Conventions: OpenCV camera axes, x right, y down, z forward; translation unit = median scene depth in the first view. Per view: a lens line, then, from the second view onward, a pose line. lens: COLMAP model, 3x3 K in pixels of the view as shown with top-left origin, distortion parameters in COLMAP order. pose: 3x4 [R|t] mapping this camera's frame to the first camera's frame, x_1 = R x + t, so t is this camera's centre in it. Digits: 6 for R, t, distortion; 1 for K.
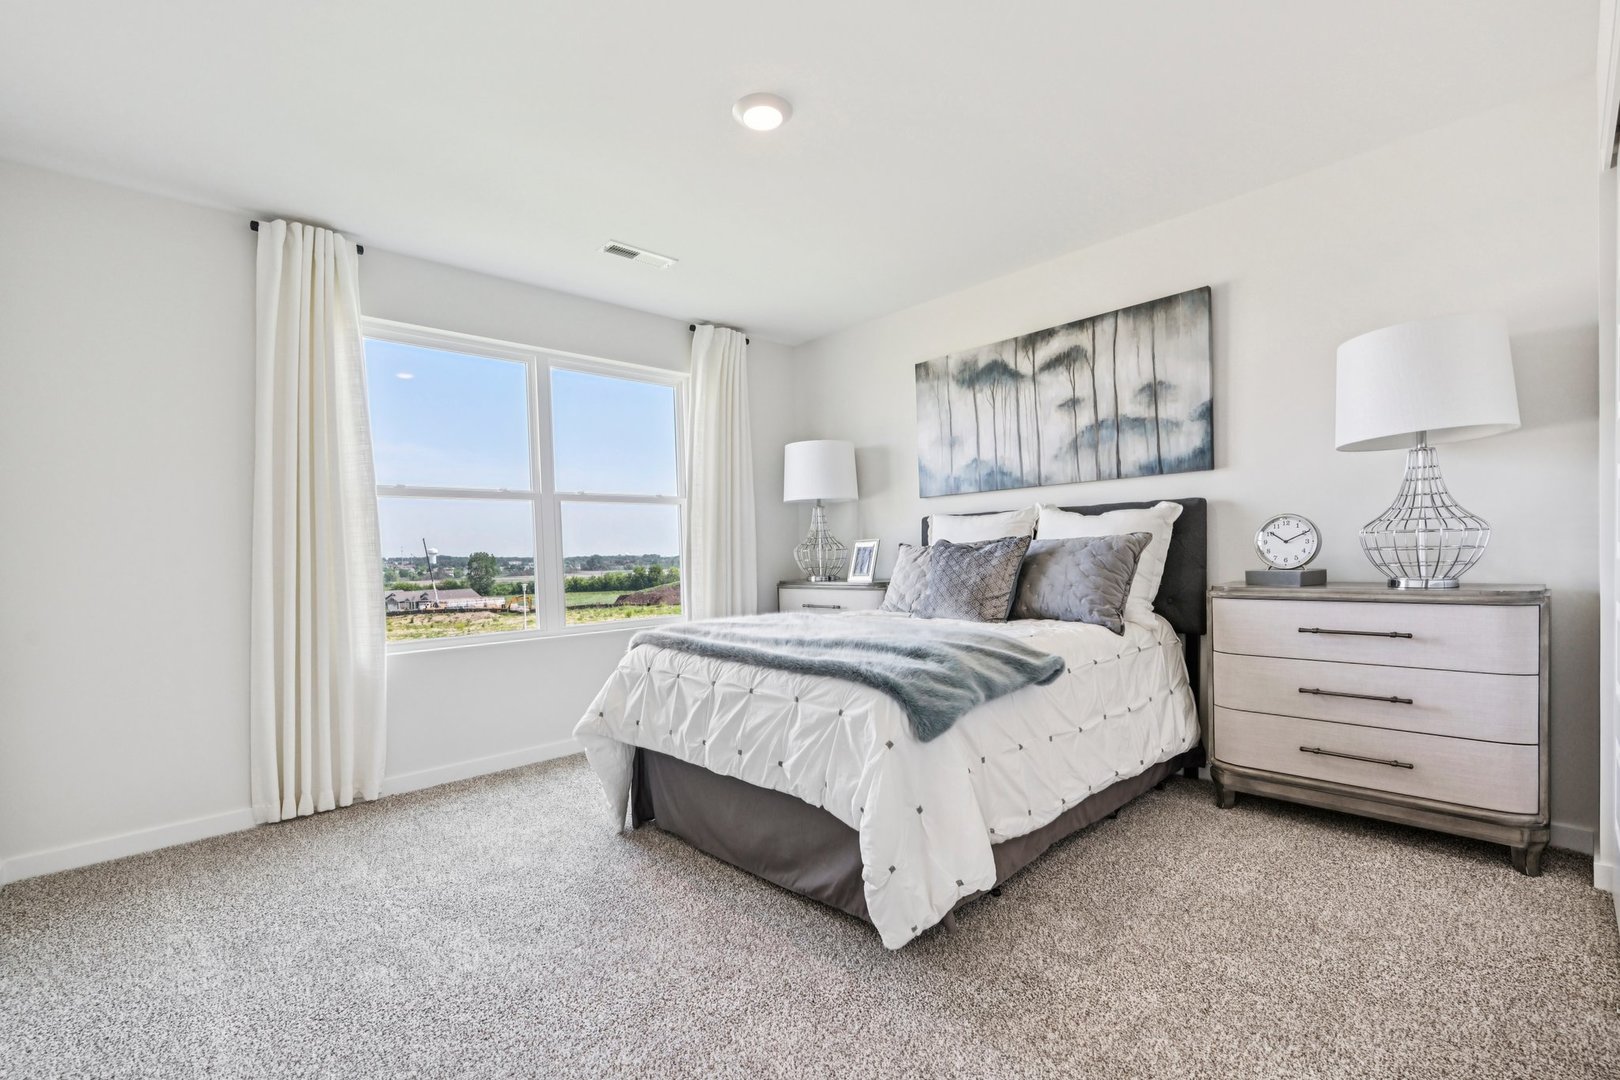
lens RADIAL K [[714.6, 0, 810.0], [0, 714.6, 540.0], [0, 0, 1]] dist [-0.000273, 0.000025]
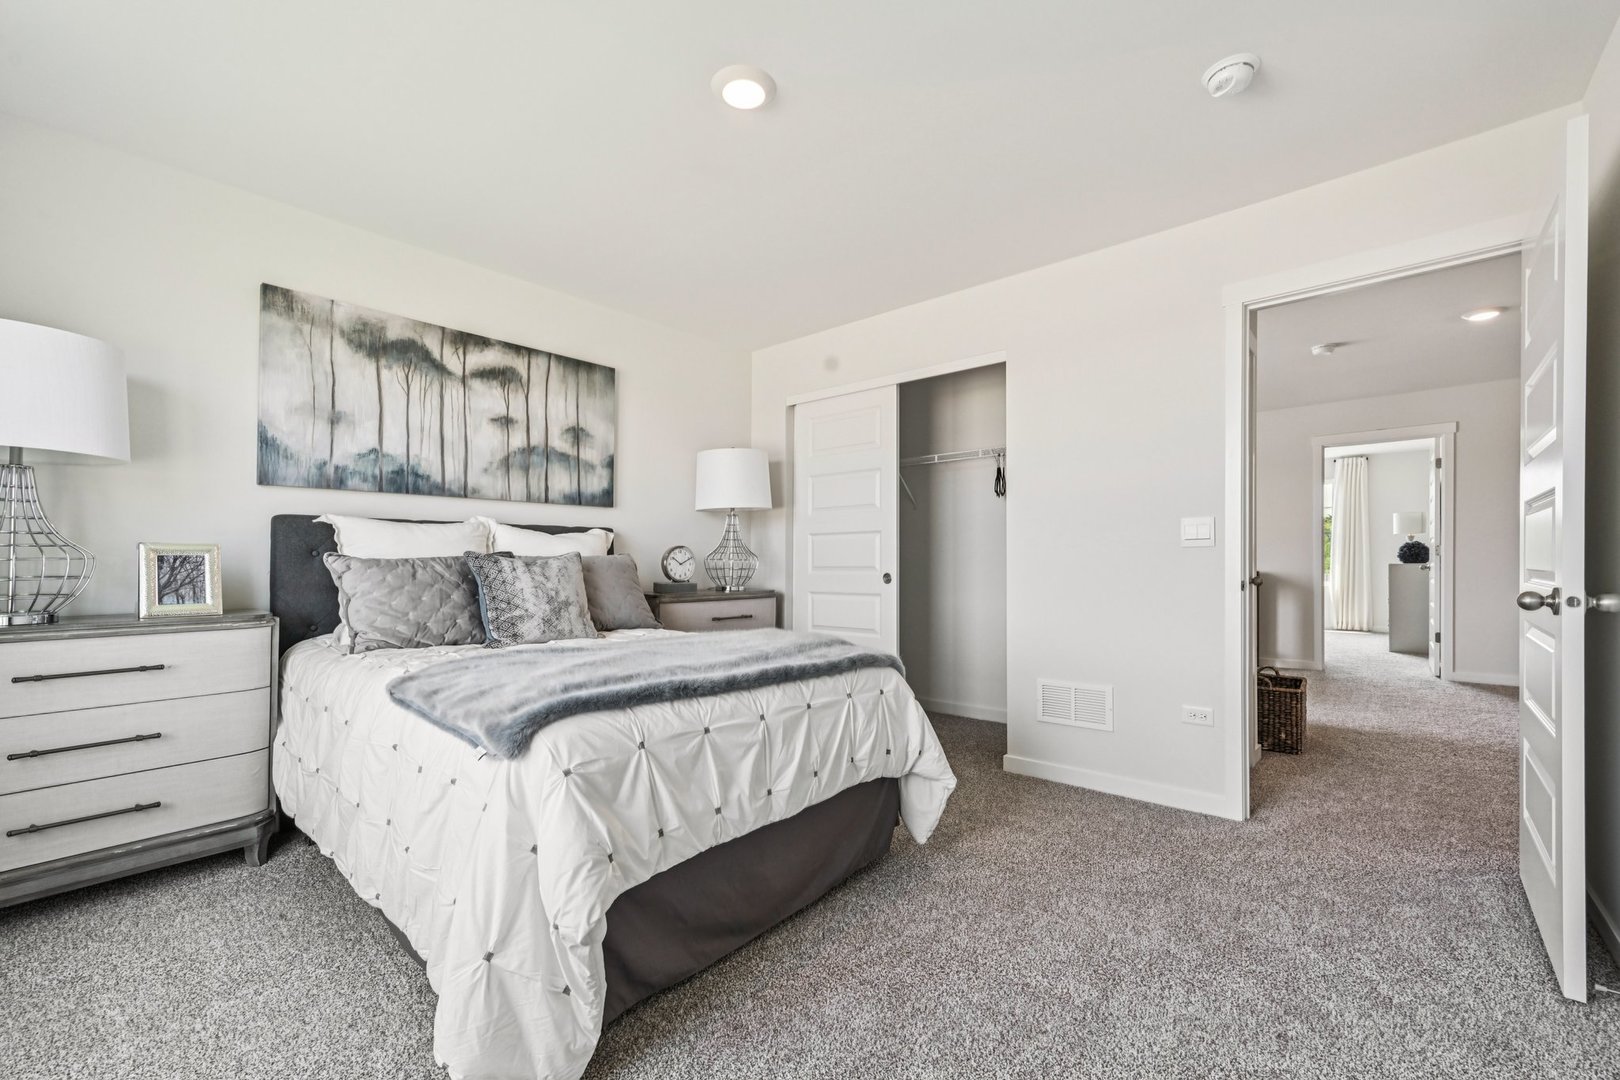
lens RADIAL K [[679.2, 0, 809.8], [0, 679.2, 504.8], [0, 0, 1]] dist [0.019306, 0.000147]
pose [[-0.093620, 0.111584, 0.989335, -0.620228], [-0.014193, 0.993449, -0.113391, 0.028951], [-0.995507, -0.024657, -0.091423, 0.667100]]
